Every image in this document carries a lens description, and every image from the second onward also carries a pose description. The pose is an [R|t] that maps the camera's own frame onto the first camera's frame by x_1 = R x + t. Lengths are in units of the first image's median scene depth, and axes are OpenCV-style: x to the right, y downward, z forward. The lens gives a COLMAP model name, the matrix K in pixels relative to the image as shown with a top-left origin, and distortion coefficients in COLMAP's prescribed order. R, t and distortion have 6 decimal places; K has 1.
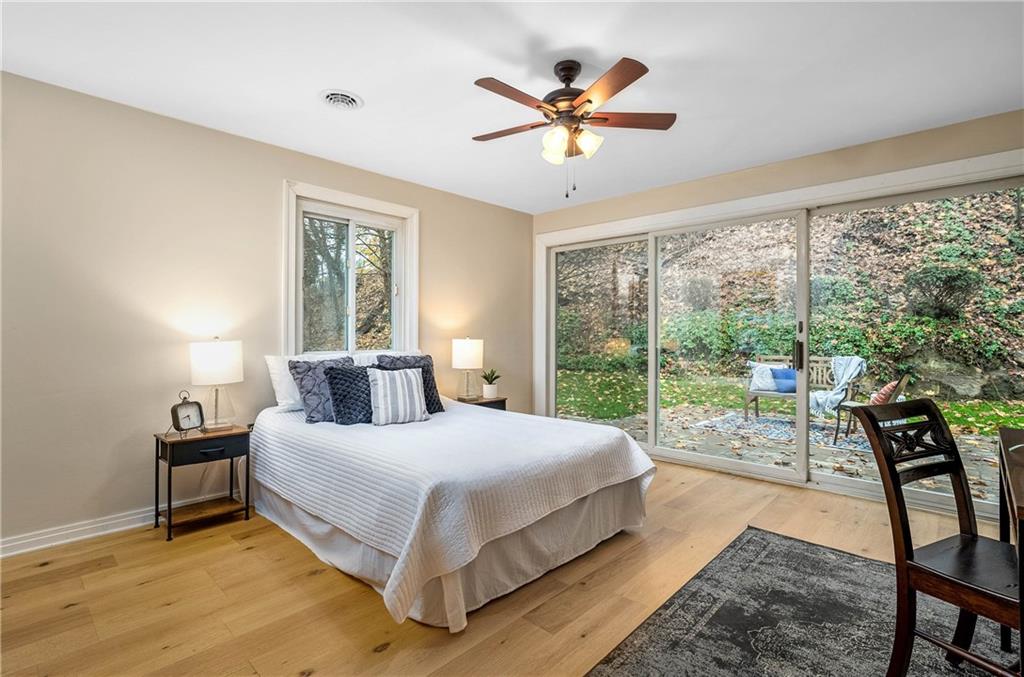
lens RADIAL K [[501.1, 0, 497.1], [0, 501.1, 330.0], [0, 0, 1]] dist [-0.010295, 0.005410]
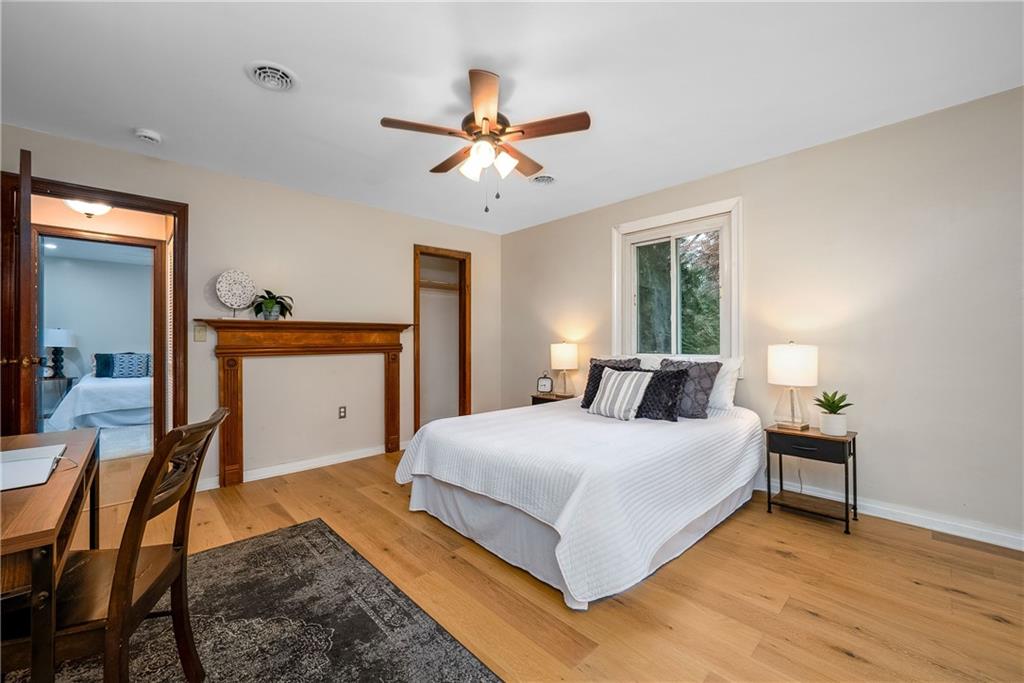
lens RADIAL K [[390.3, 0, 479.5], [0, 390.3, 336.6], [0, 0, 1]] dist [-0.002395, -0.000103]
pose [[-0.078543, -0.008277, -0.996876, 1.116682], [0.013953, 0.999858, -0.009401, 0.008664], [0.996813, -0.014647, -0.078416, 1.190222]]
